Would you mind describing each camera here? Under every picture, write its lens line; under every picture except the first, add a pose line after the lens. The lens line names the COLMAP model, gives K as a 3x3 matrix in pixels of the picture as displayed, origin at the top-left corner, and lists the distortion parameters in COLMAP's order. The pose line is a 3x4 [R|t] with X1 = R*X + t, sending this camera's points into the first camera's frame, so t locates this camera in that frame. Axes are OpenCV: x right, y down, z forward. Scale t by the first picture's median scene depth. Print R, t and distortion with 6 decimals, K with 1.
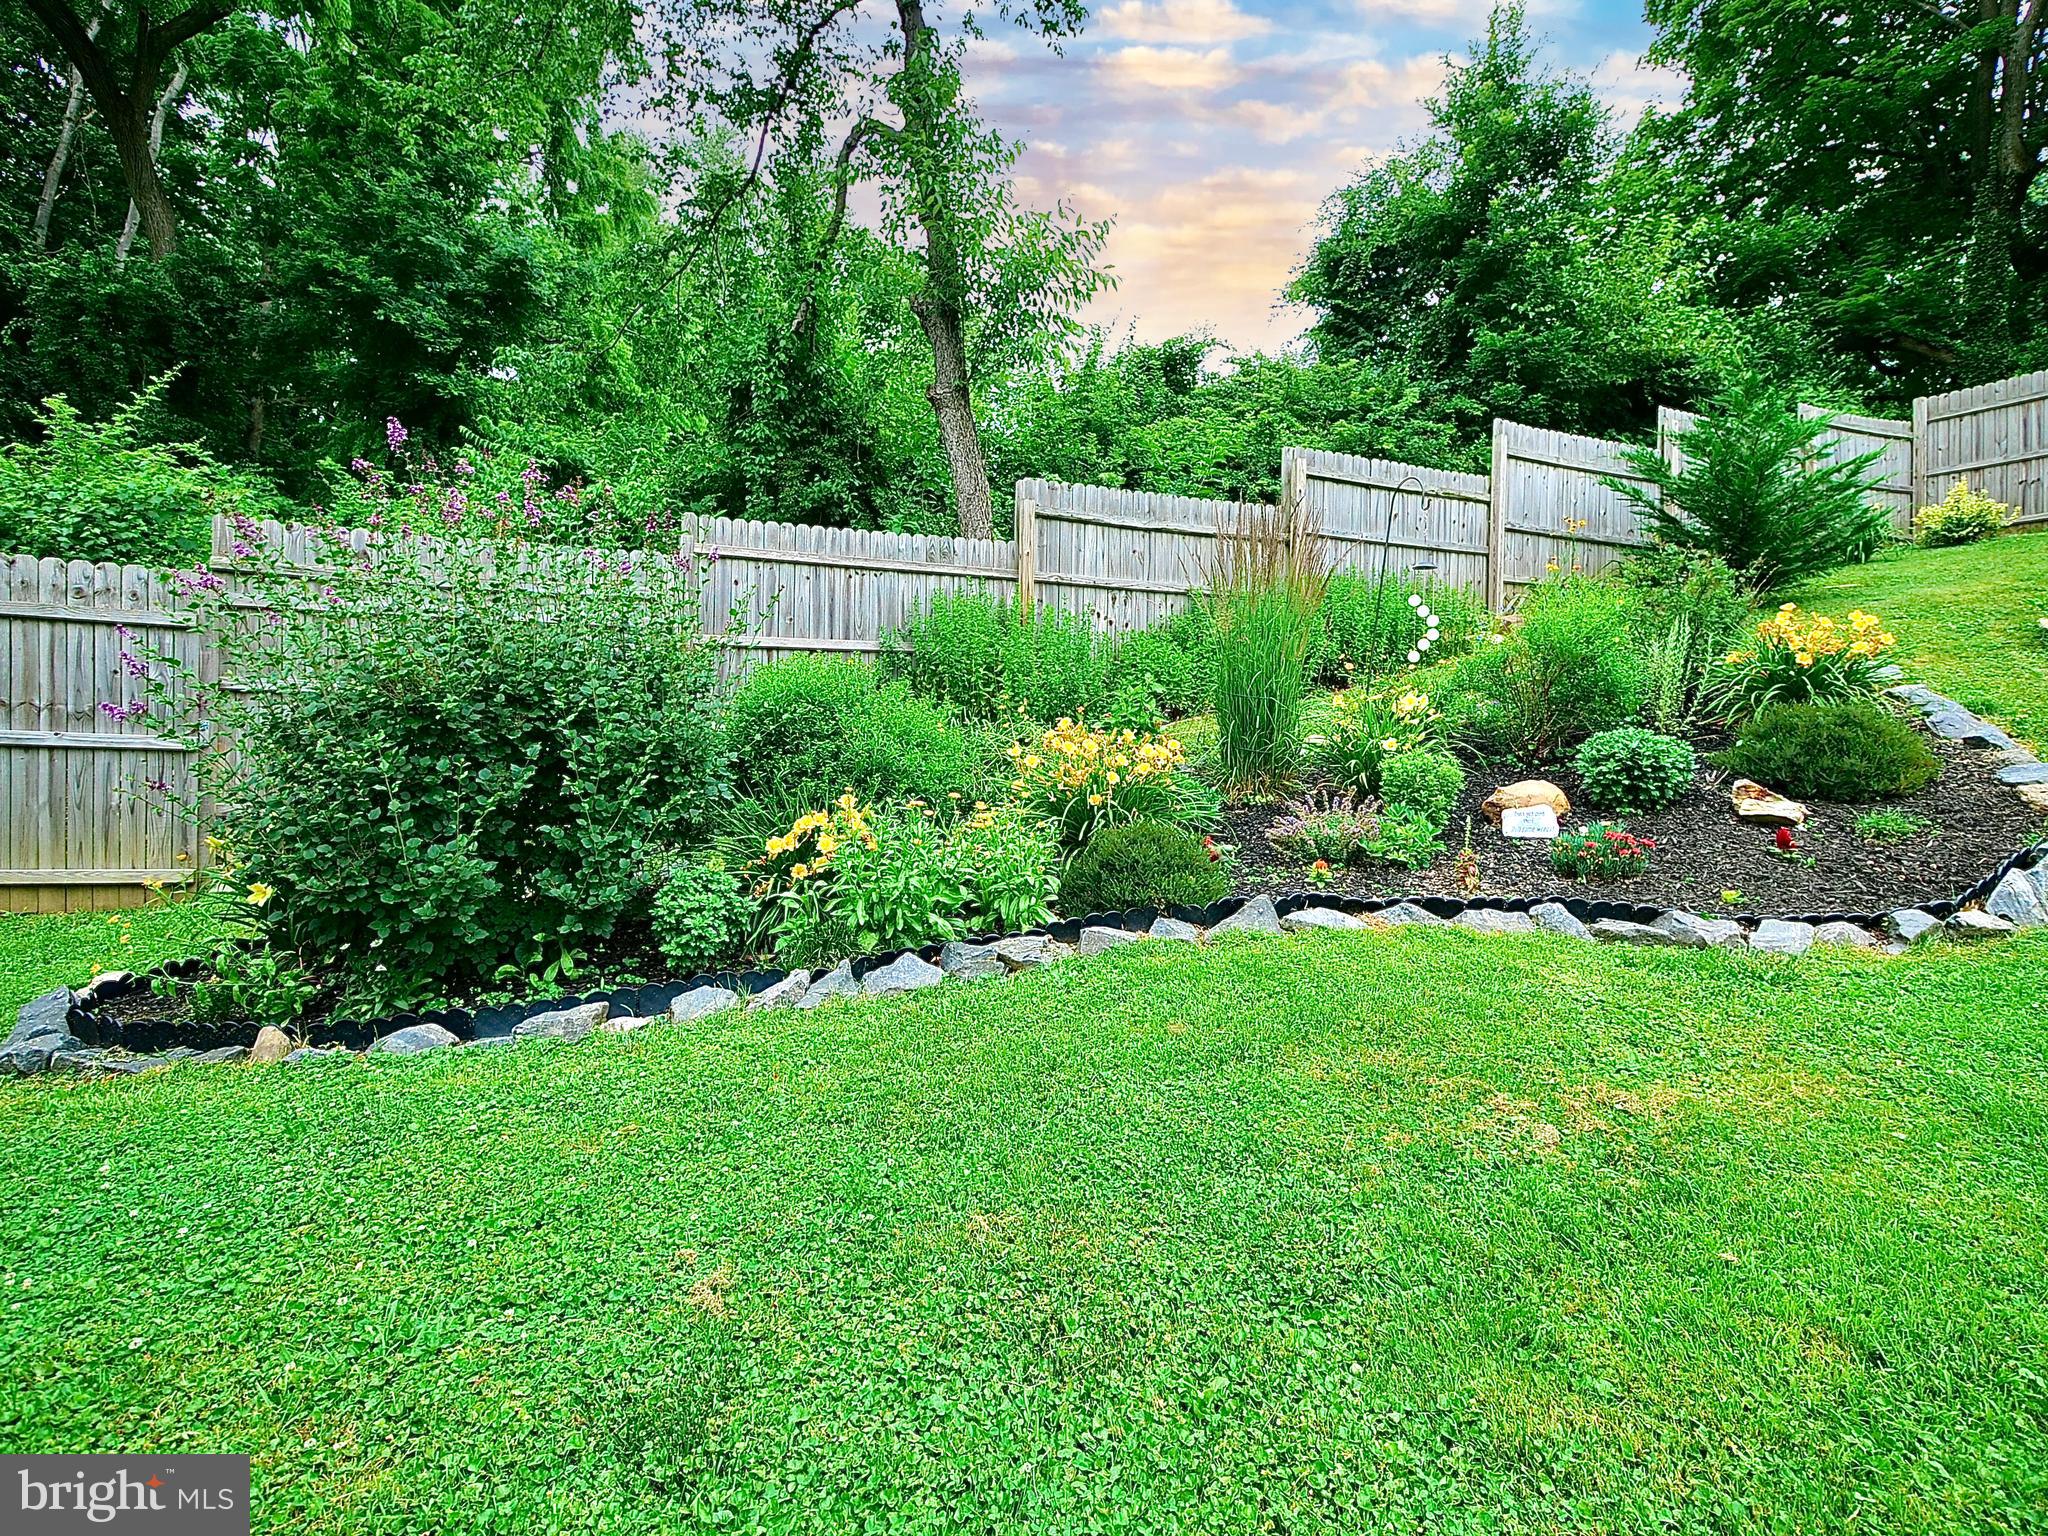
lens RADIAL K [[1031.9, 0, 1038.1], [0, 1031.9, 762.9], [0, 0, 1]] dist [0.000404, 0.000149]
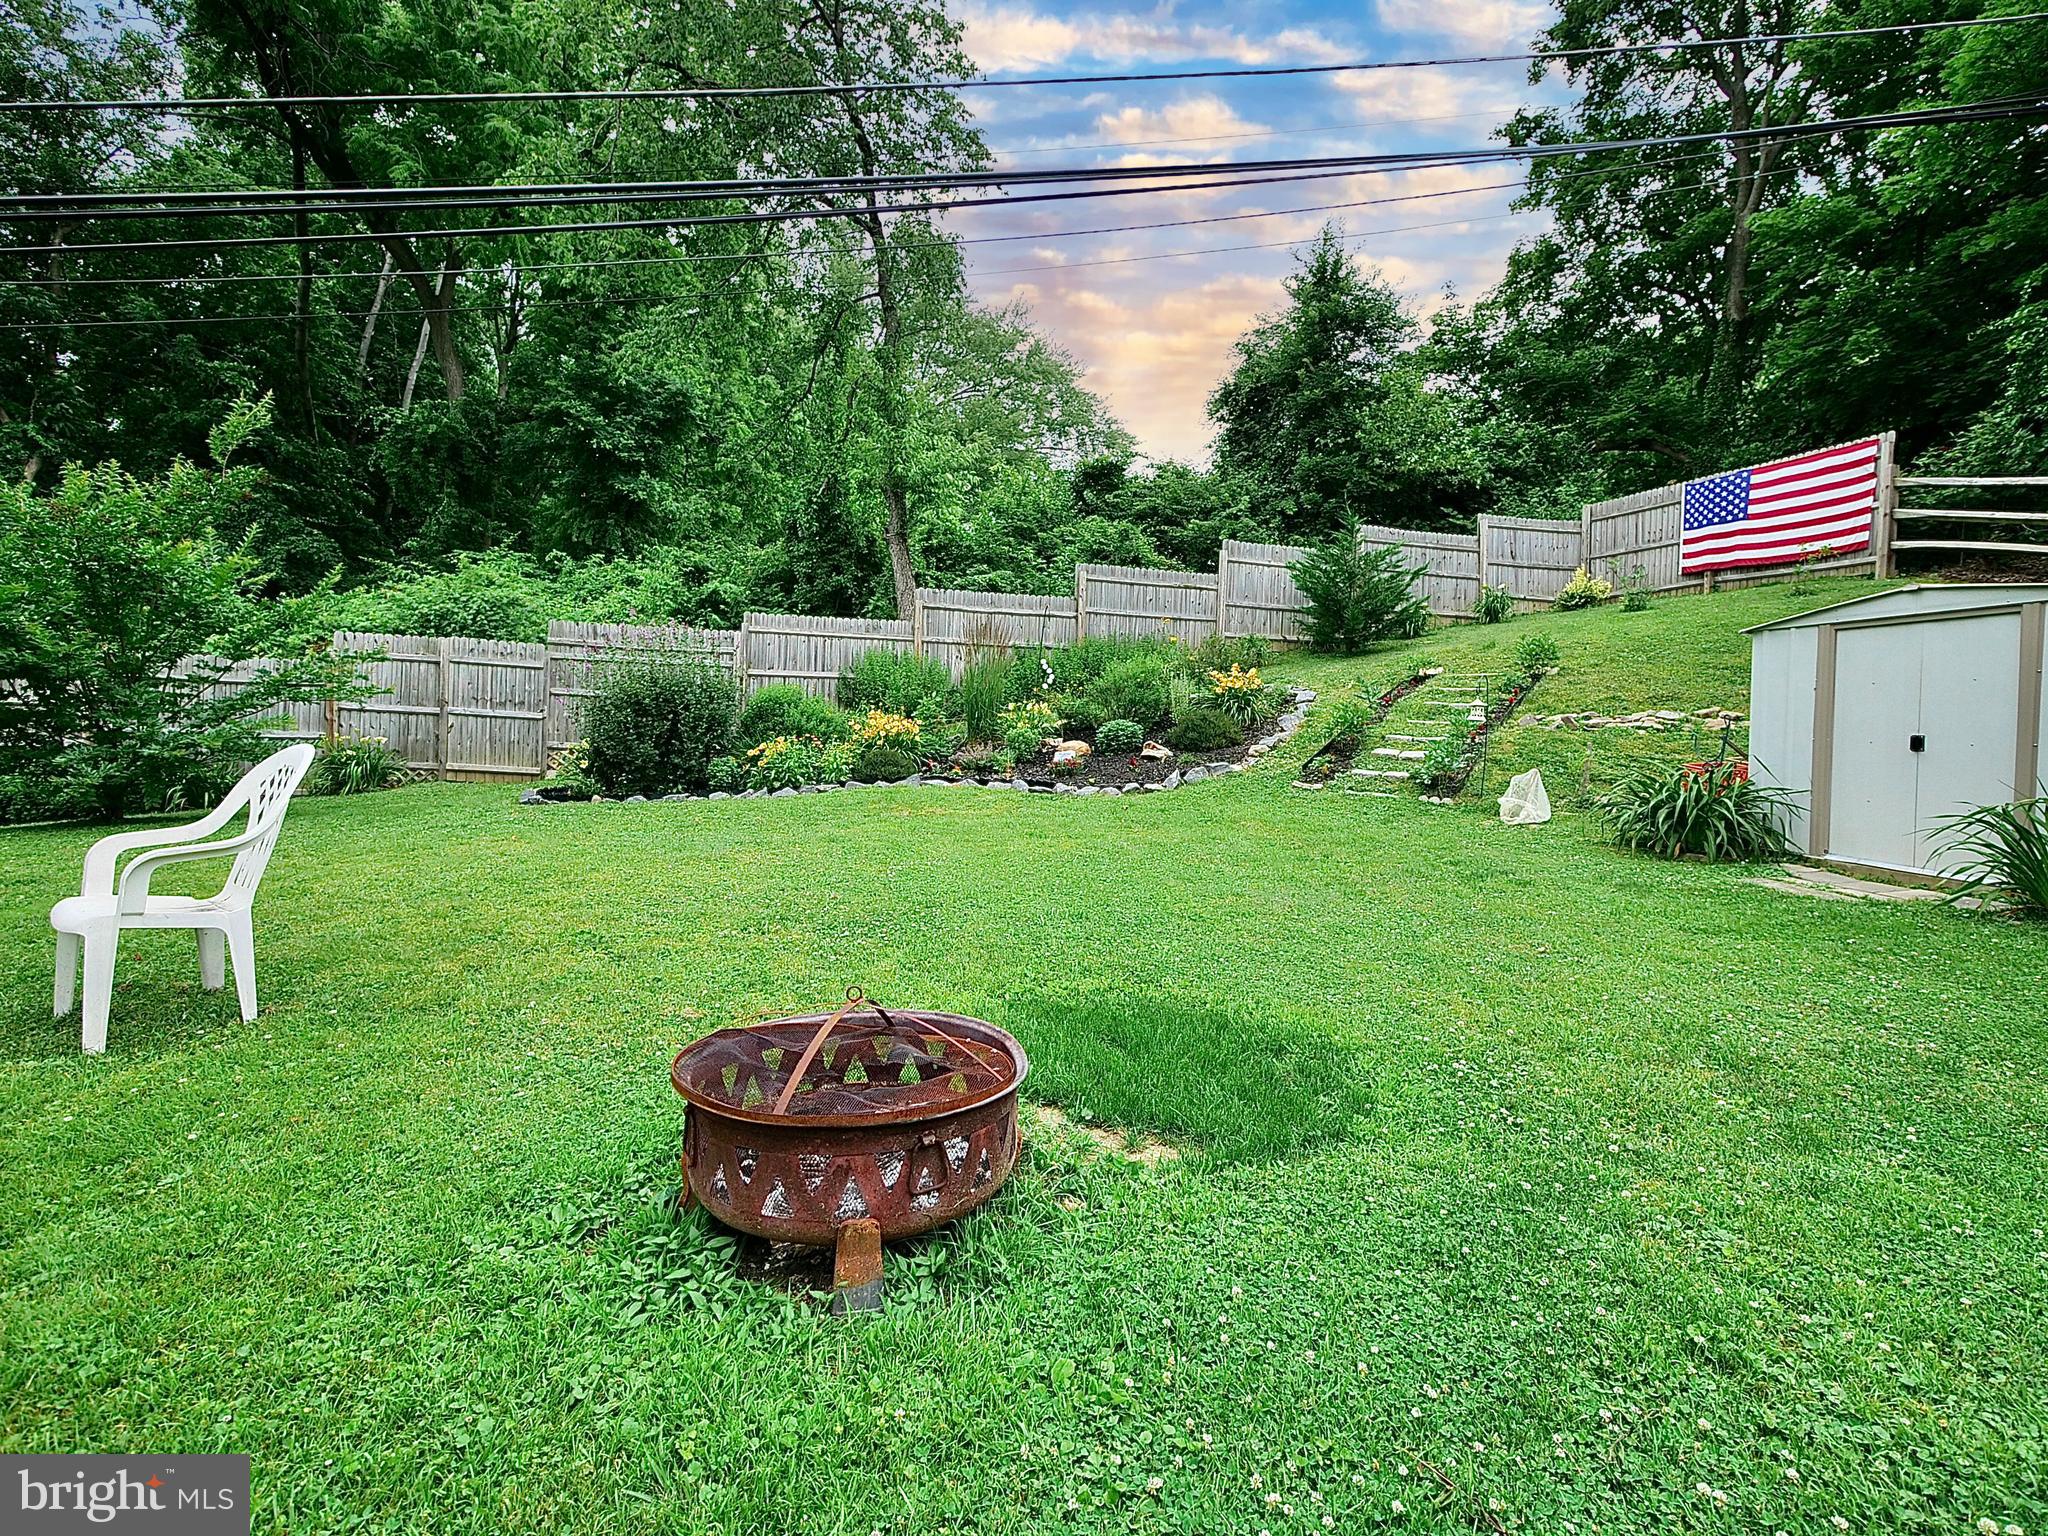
lens RADIAL K [[1031.9, 0, 1011.6], [0, 1031.9, 747.4], [0, 0, 1]] dist [0.000404, 0.000149]
pose [[0.988526, 0.021927, -0.149453, 0.458855], [-0.024512, 0.999580, -0.015477, 0.047590], [0.149051, 0.018963, 0.988648, -0.888011]]
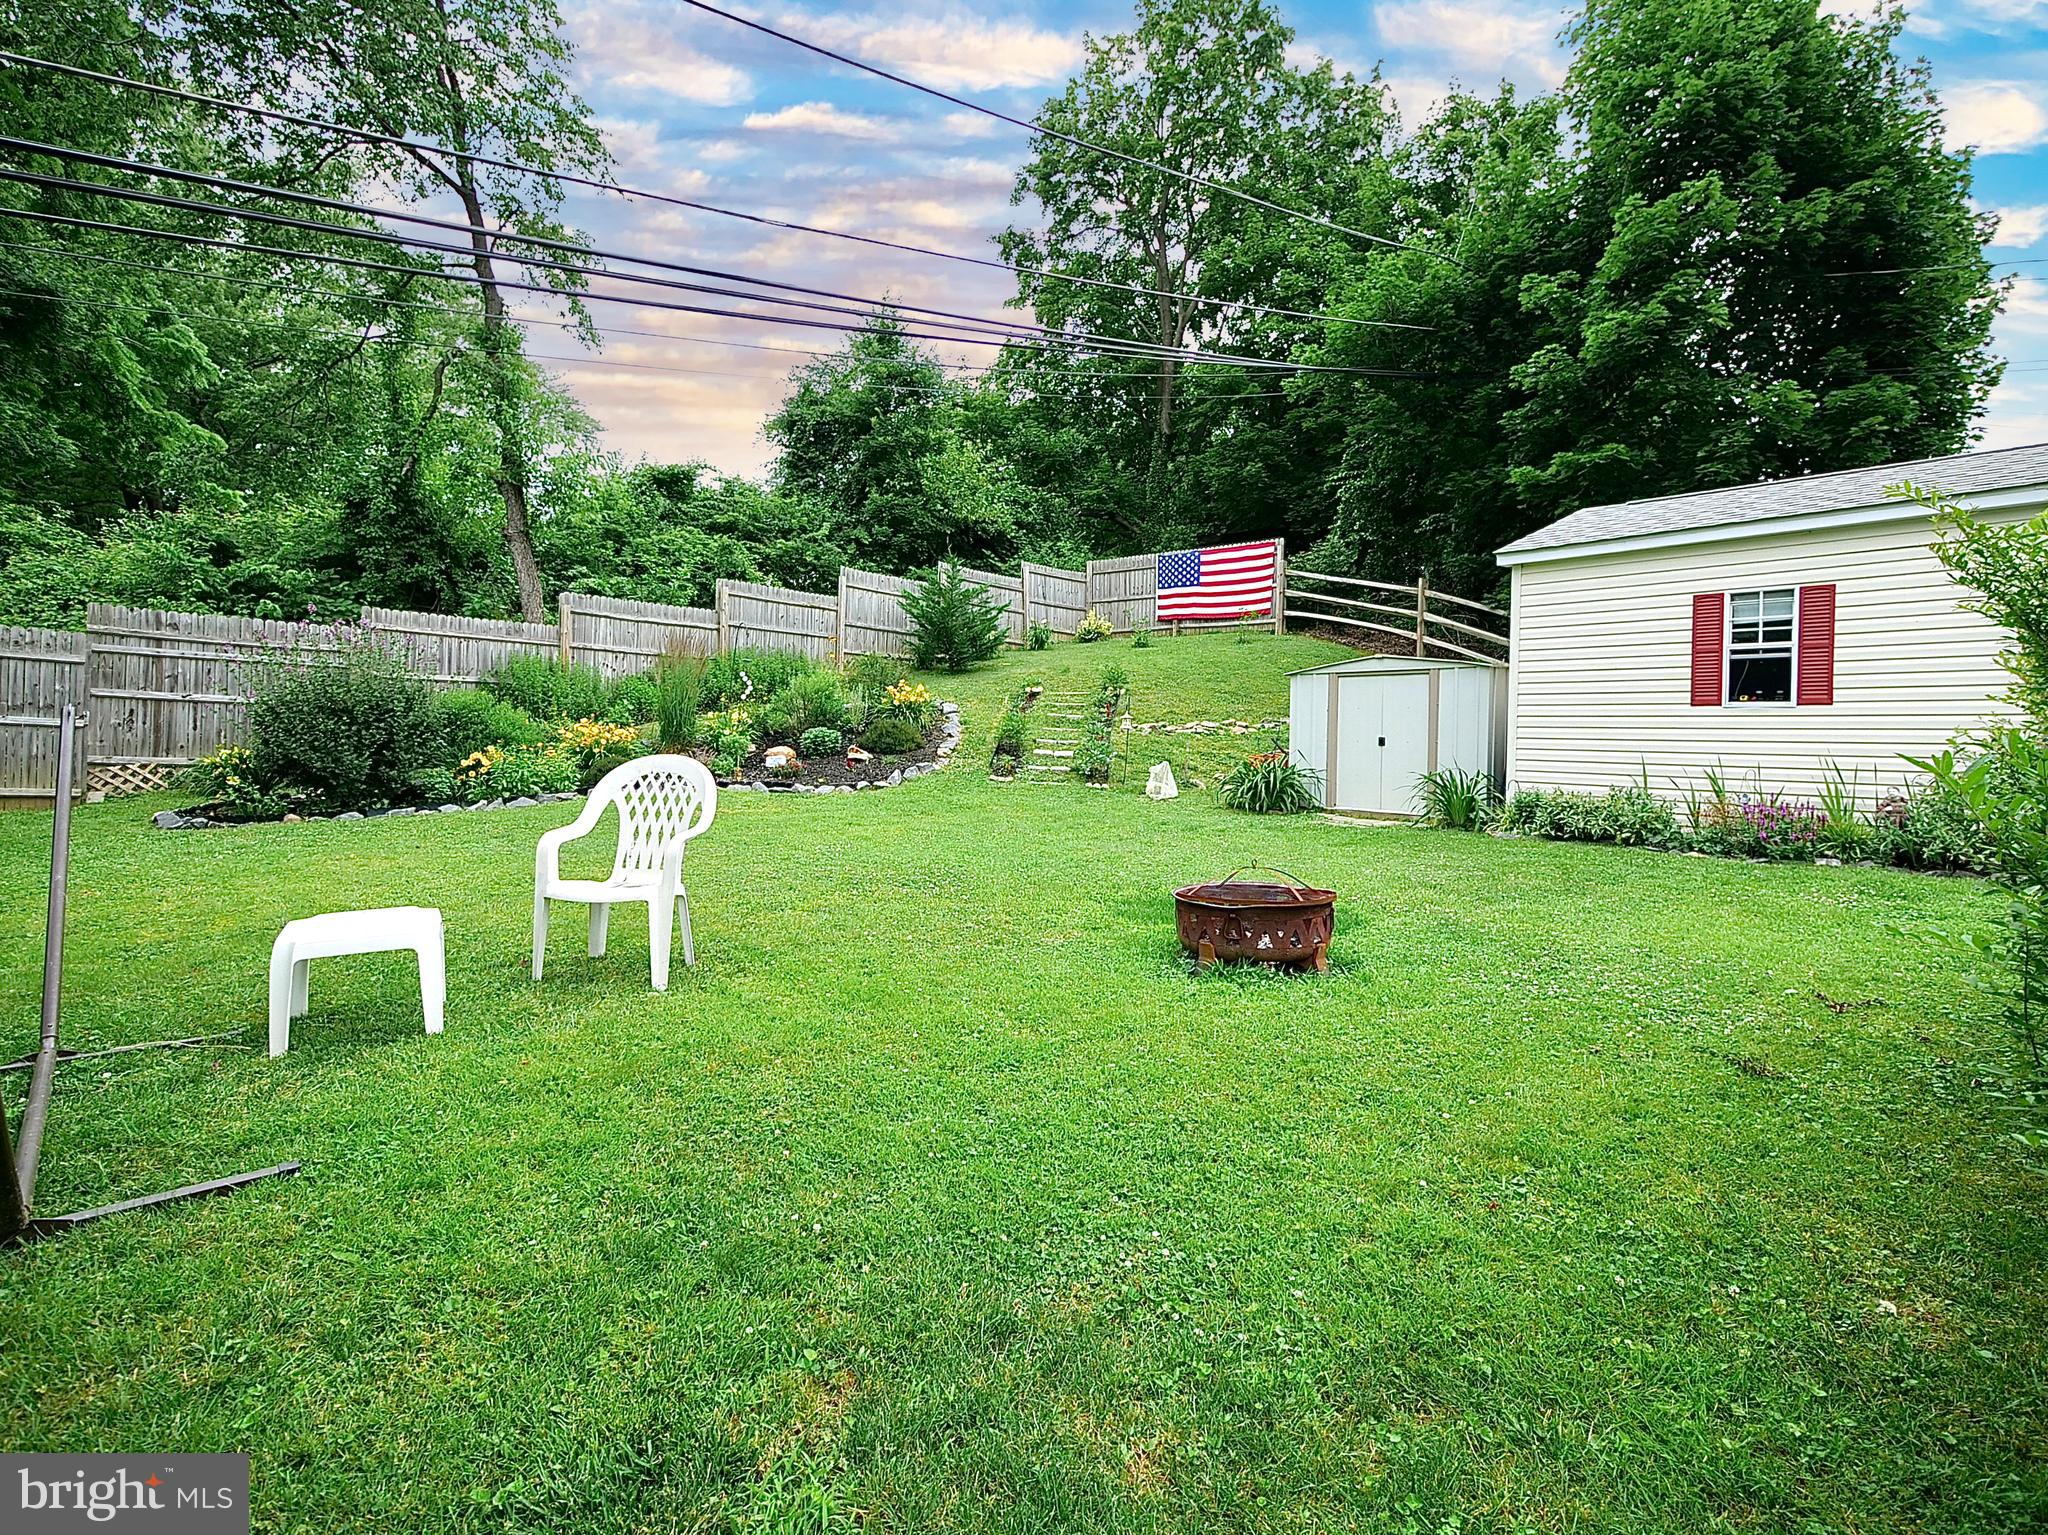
lens RADIAL K [[1031.9, 0, 1070.2], [0, 1031.9, 753.3], [0, 0, 1]] dist [0.000404, 0.000149]
pose [[0.899654, 0.005596, 0.436568, -0.003306], [0.002741, 0.999826, -0.018463, 0.056592], [-0.436595, 0.017807, 0.899482, -1.113100]]
